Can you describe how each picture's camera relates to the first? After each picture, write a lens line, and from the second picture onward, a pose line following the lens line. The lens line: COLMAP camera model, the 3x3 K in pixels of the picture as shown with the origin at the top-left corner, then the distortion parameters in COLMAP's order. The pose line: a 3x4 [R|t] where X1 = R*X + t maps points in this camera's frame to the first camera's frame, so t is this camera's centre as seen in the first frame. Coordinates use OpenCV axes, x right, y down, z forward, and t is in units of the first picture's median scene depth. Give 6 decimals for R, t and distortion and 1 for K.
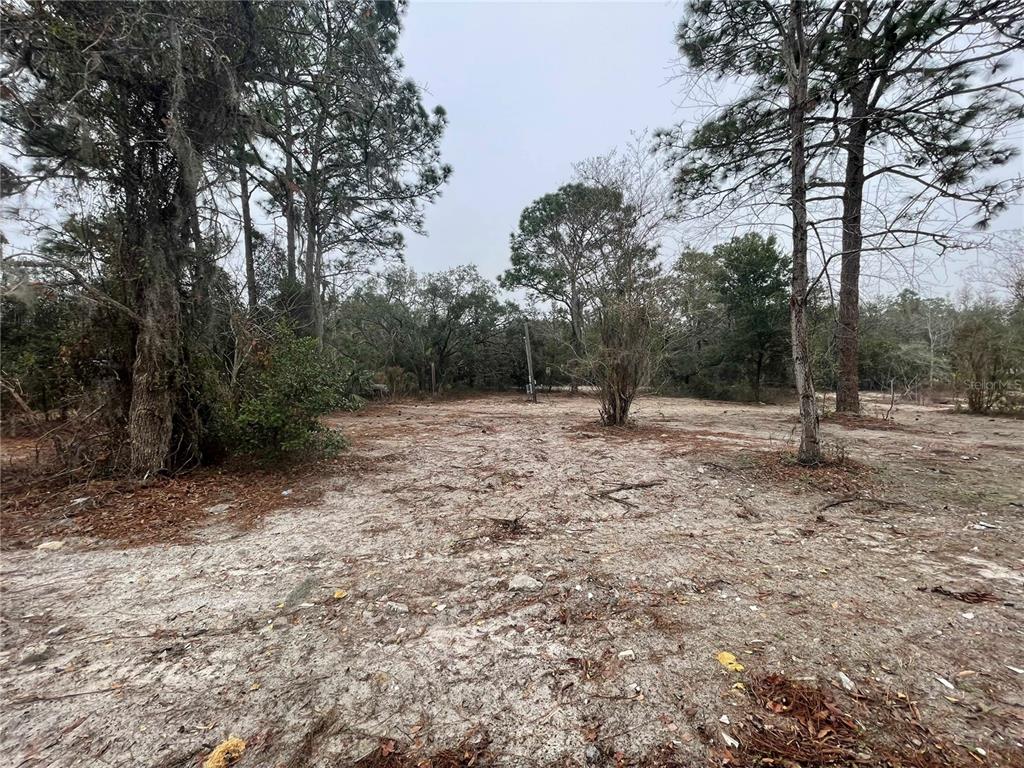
lens RADIAL K [[411.3, 0, 512.9], [0, 411.3, 392.1], [0, 0, 1]] dist [-0.001946, 0.000160]
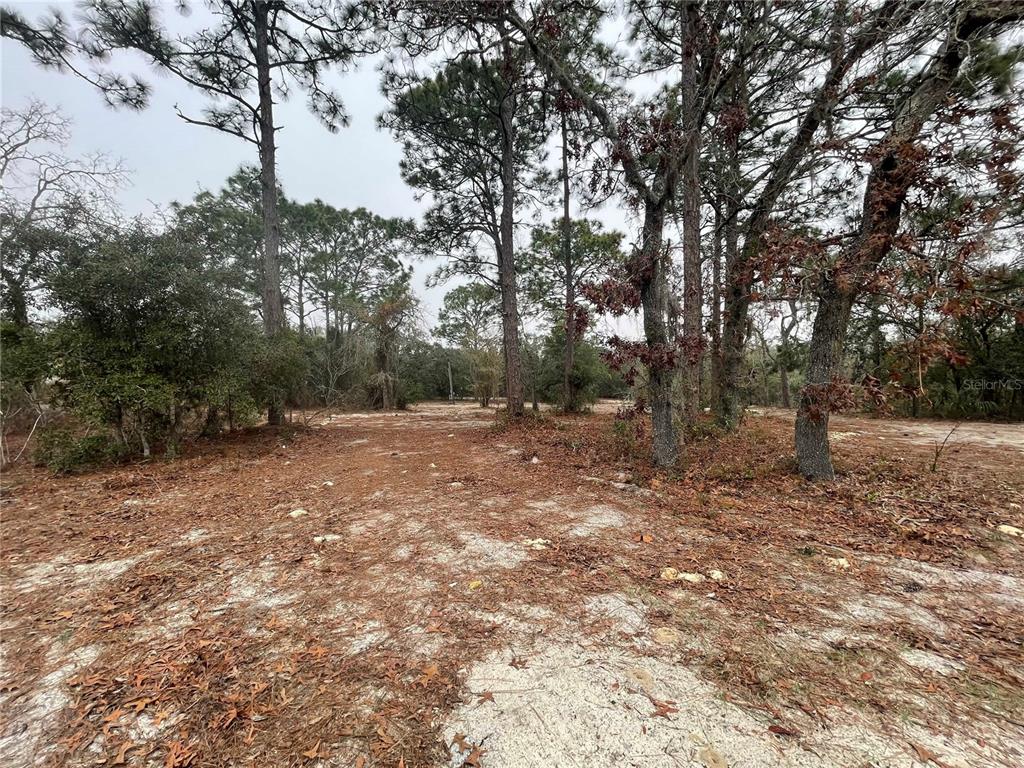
lens RADIAL K [[411.3, 0, 509.4], [0, 411.3, 390.4], [0, 0, 1]] dist [-0.001946, 0.000160]
pose [[0.979312, 0.001247, 0.202352, -0.060279], [0.005772, 0.999402, -0.034097, 0.019969], [-0.202273, 0.034559, 0.978719, -0.682048]]
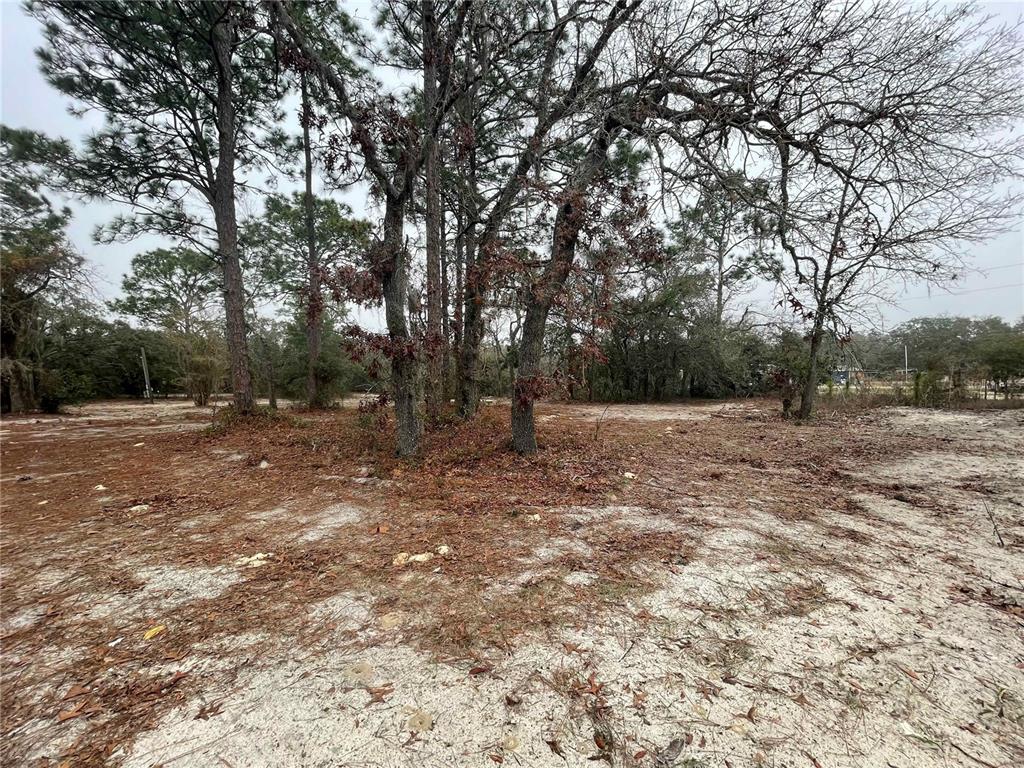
lens RADIAL K [[411.3, 0, 510.4], [0, 411.3, 390.4], [0, 0, 1]] dist [-0.001946, 0.000160]
pose [[0.706667, -0.014941, 0.707388, -0.058167], [0.029337, 0.999536, -0.008195, 0.020266], [-0.706937, 0.026543, 0.706778, -0.682814]]
